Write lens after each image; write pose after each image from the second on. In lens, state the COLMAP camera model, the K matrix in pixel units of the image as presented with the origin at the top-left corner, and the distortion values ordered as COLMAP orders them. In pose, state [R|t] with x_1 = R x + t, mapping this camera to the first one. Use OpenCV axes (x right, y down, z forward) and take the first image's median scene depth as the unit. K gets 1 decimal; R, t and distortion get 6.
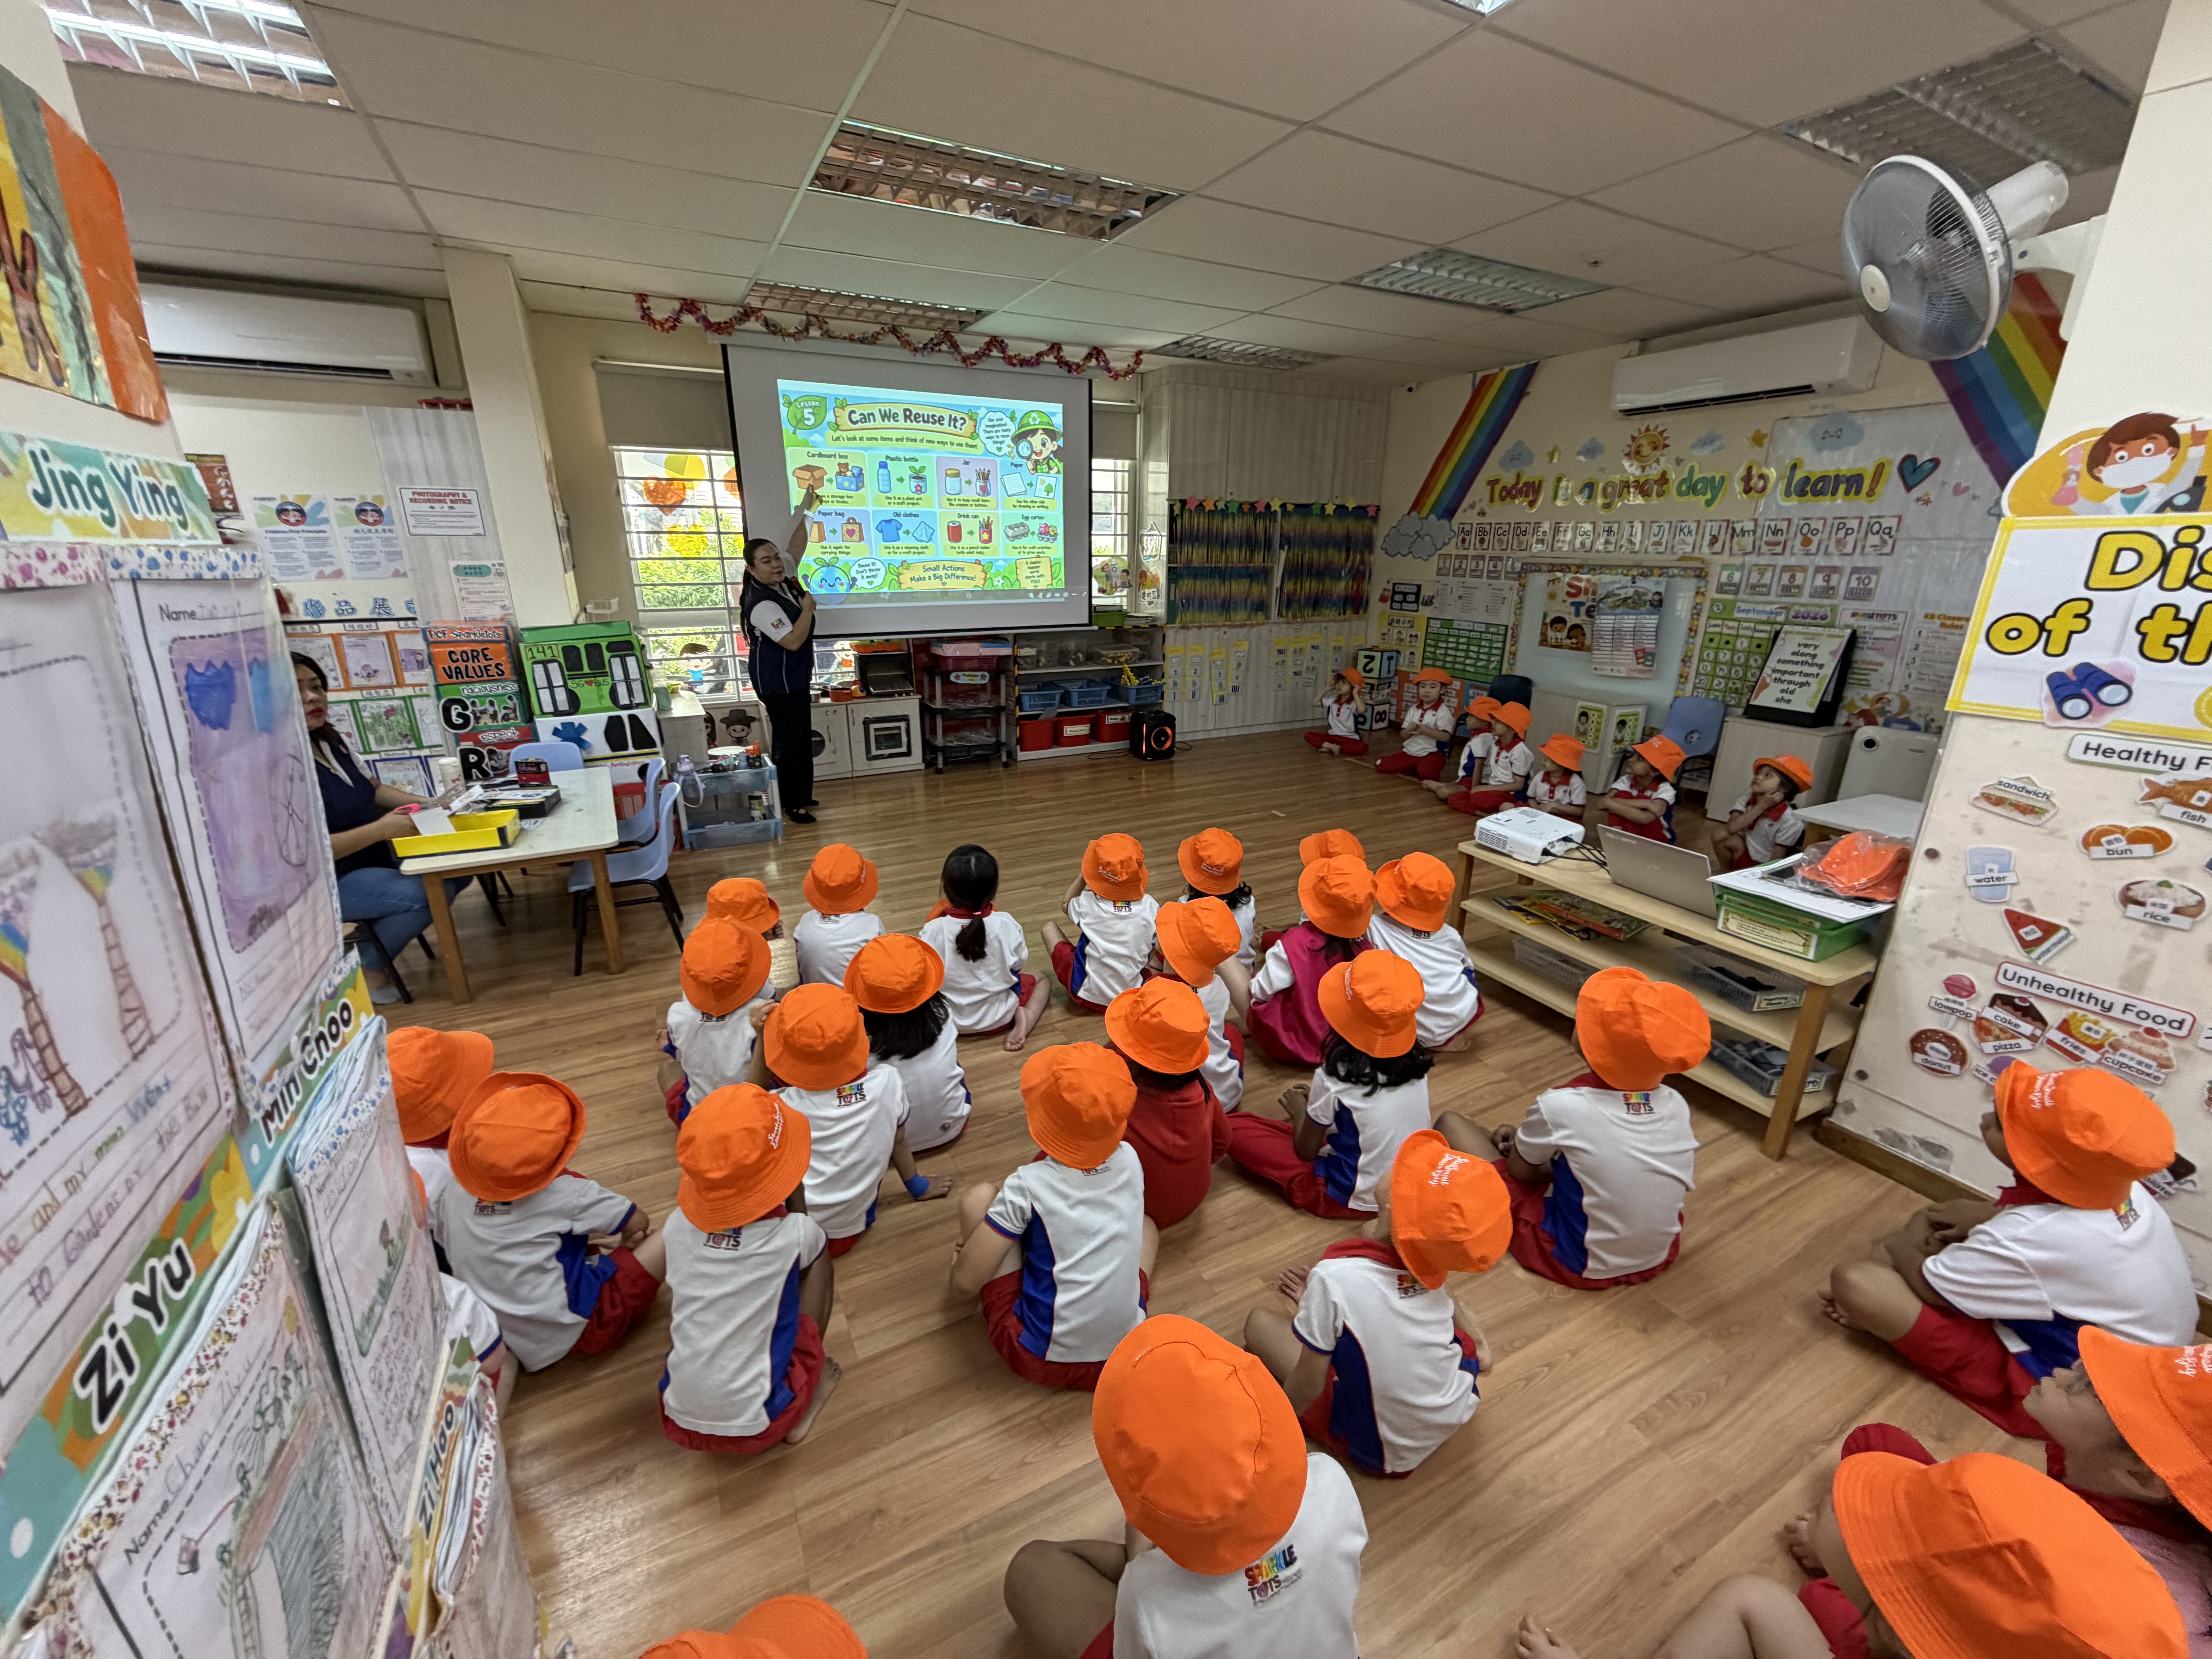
lens RADIAL K [[874.0, 0, 1092.3], [0, 874.0, 829.9], [0, 0, 1]] dist [-0.001202, 0.000208]
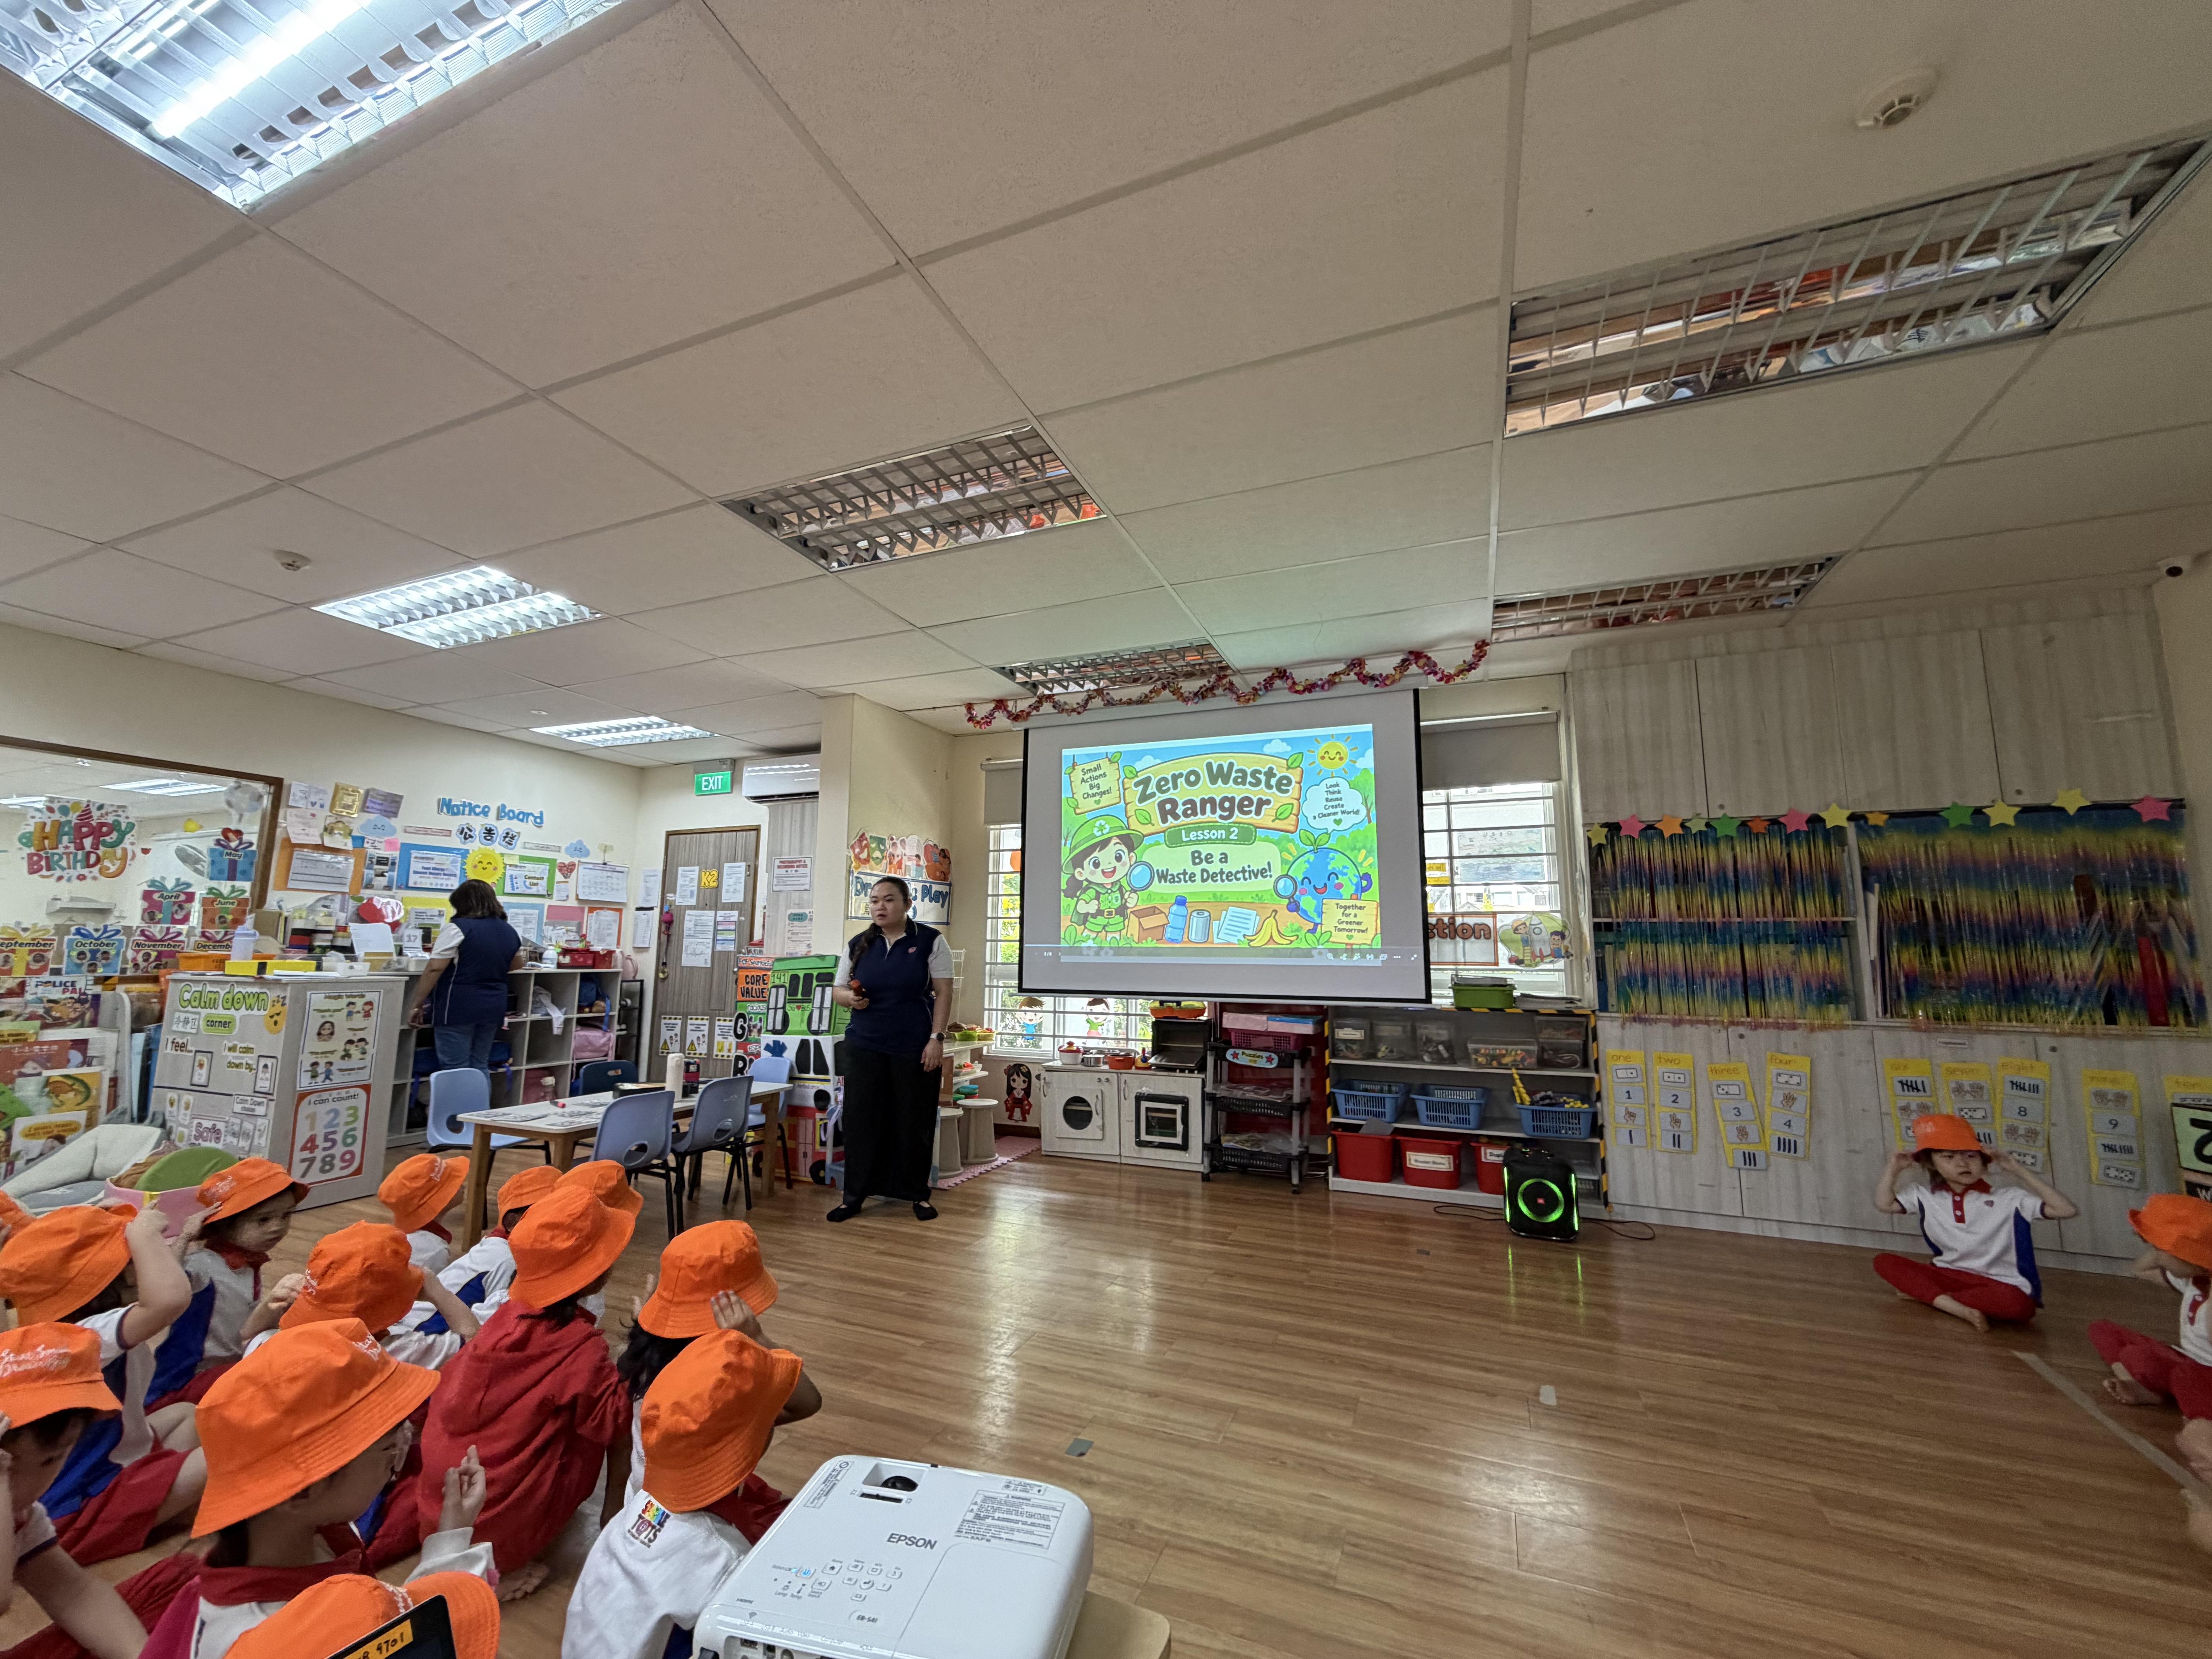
lens RADIAL K [[874.0, 0, 1097.9], [0, 874.0, 831.3], [0, 0, 1]] dist [-0.001202, 0.000208]
pose [[0.637072, -0.104324, -0.763712, 0.524550], [-0.247163, 0.910832, -0.330599, -0.092994], [0.730103, 0.399377, 0.554480, 0.536445]]
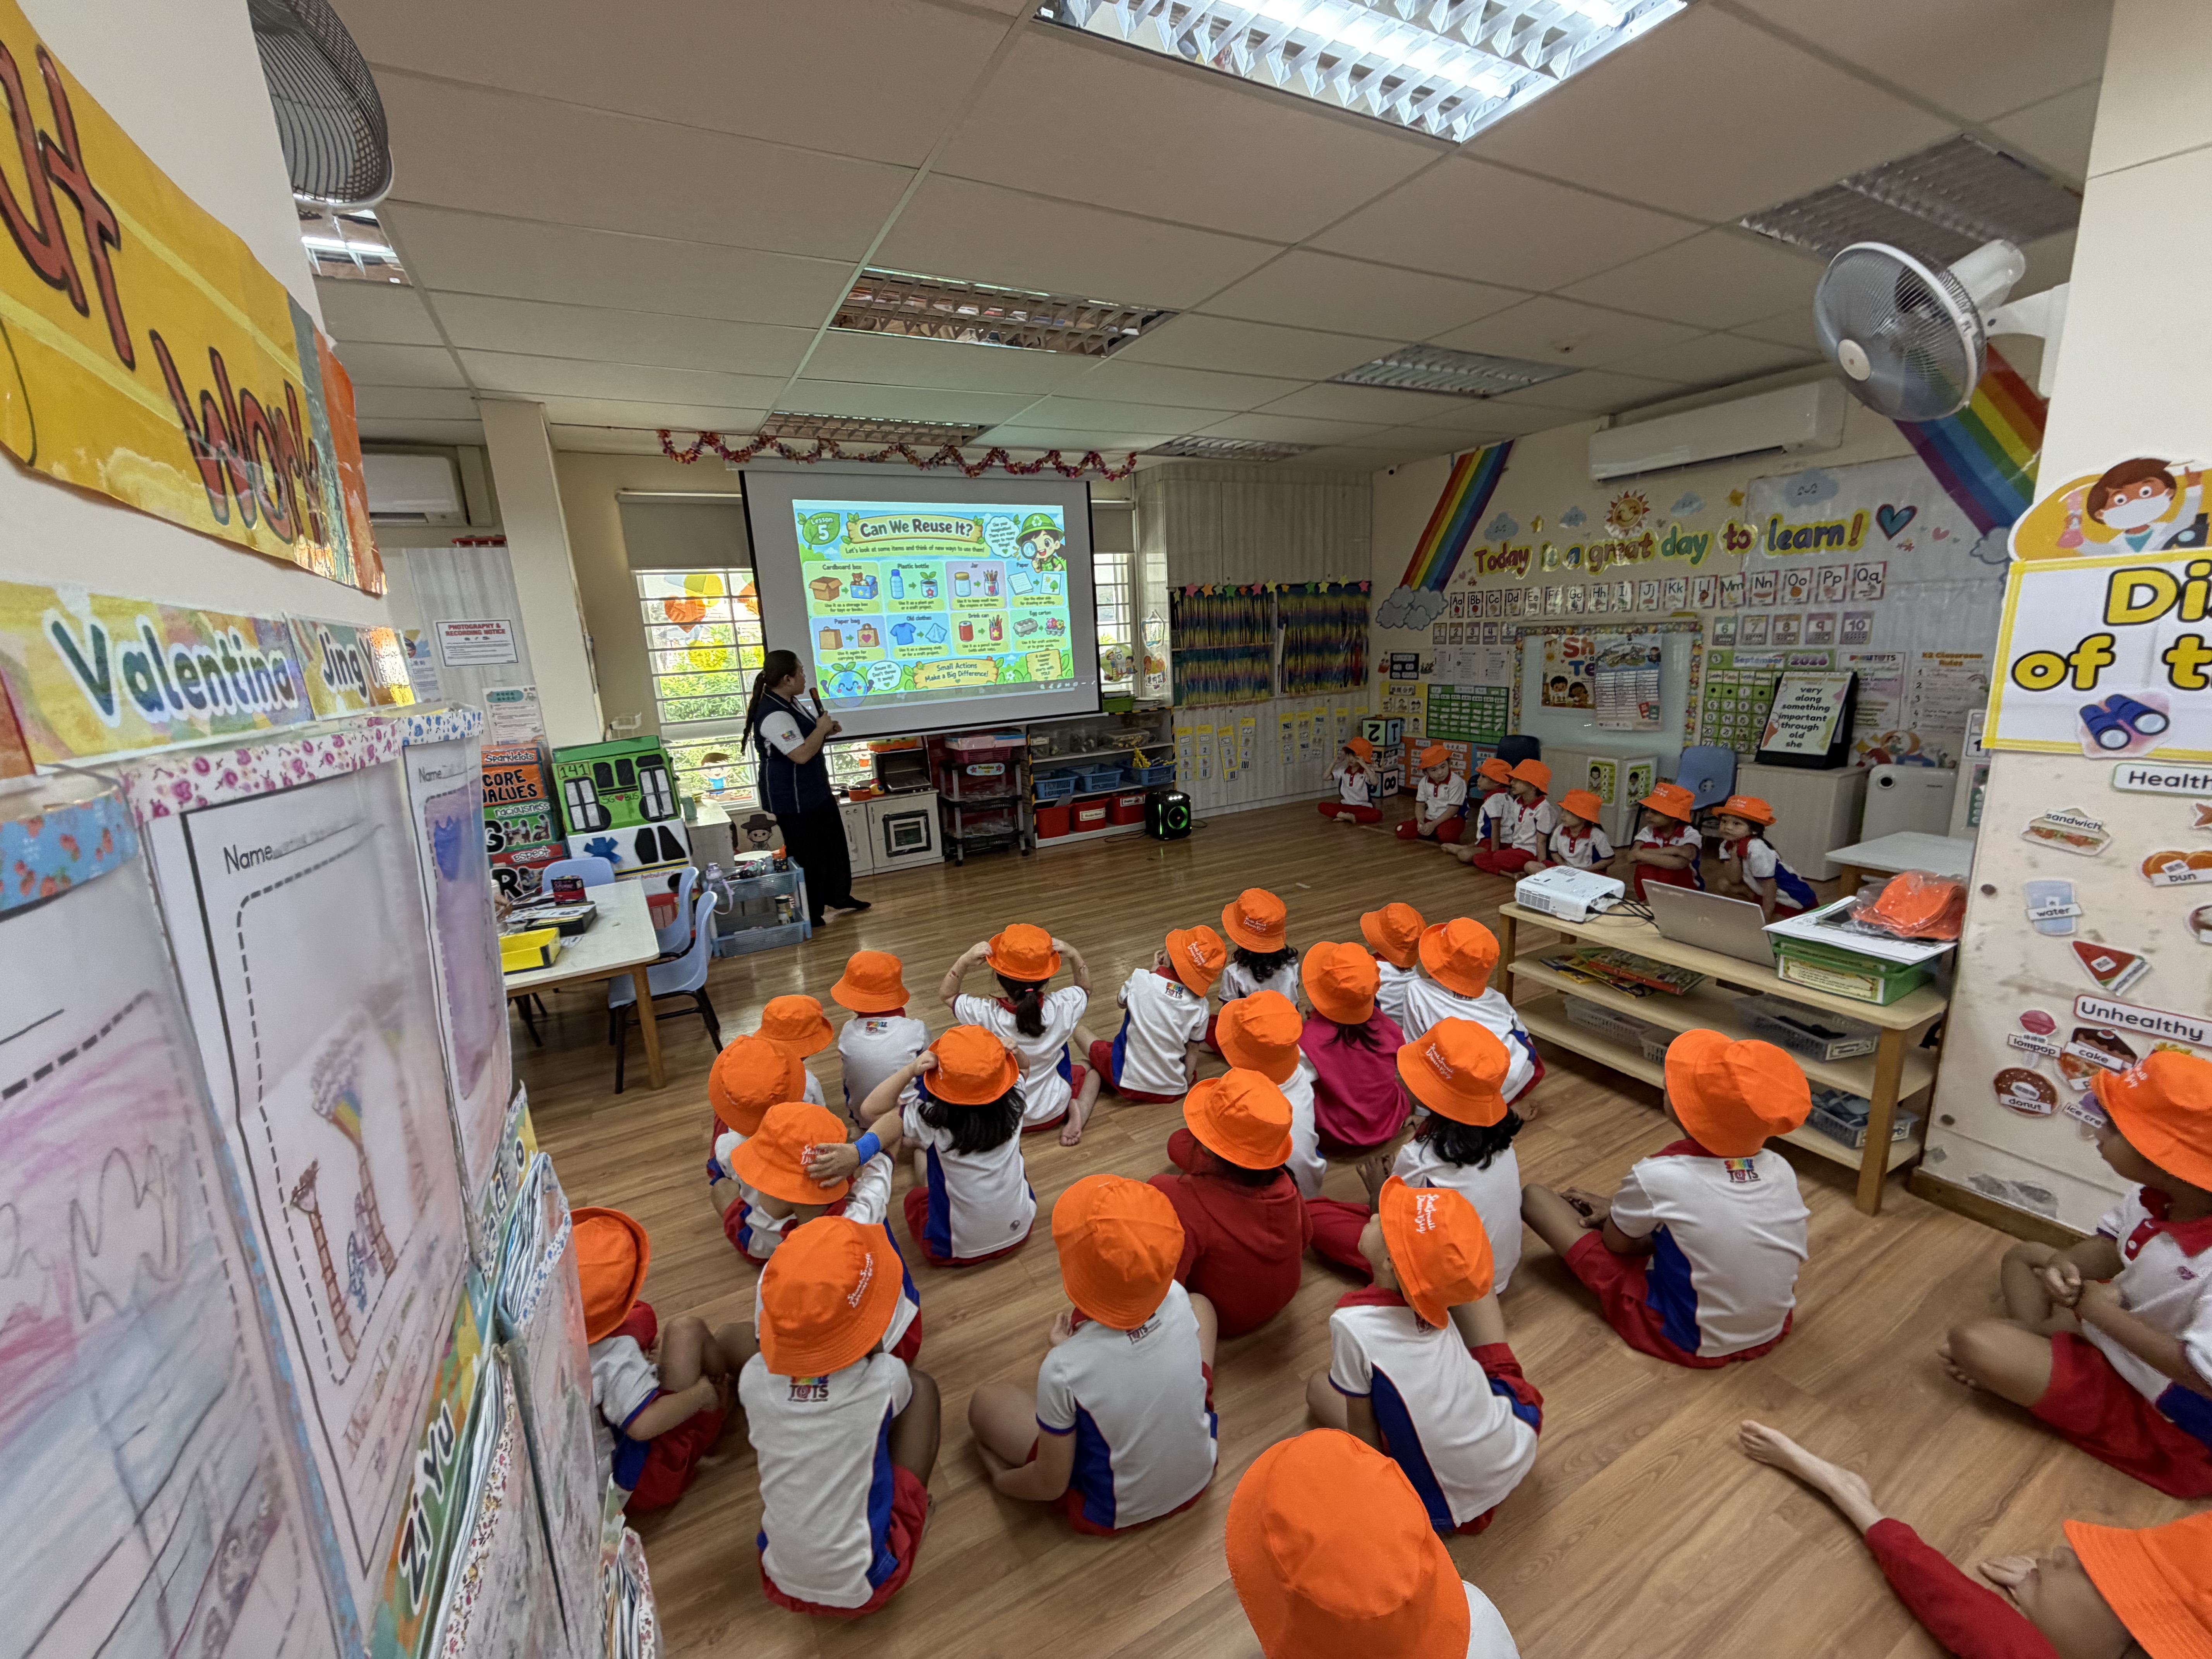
lens RADIAL K [[874.0, 0, 1092.5], [0, 874.0, 830.2], [0, 0, 1]] dist [-0.001202, 0.000208]
pose [[0.998233, -0.059420, -0.000518, -0.027401], [0.059116, 0.993922, -0.092872, -0.003868], [0.006033, 0.092677, 0.995678, -0.004249]]
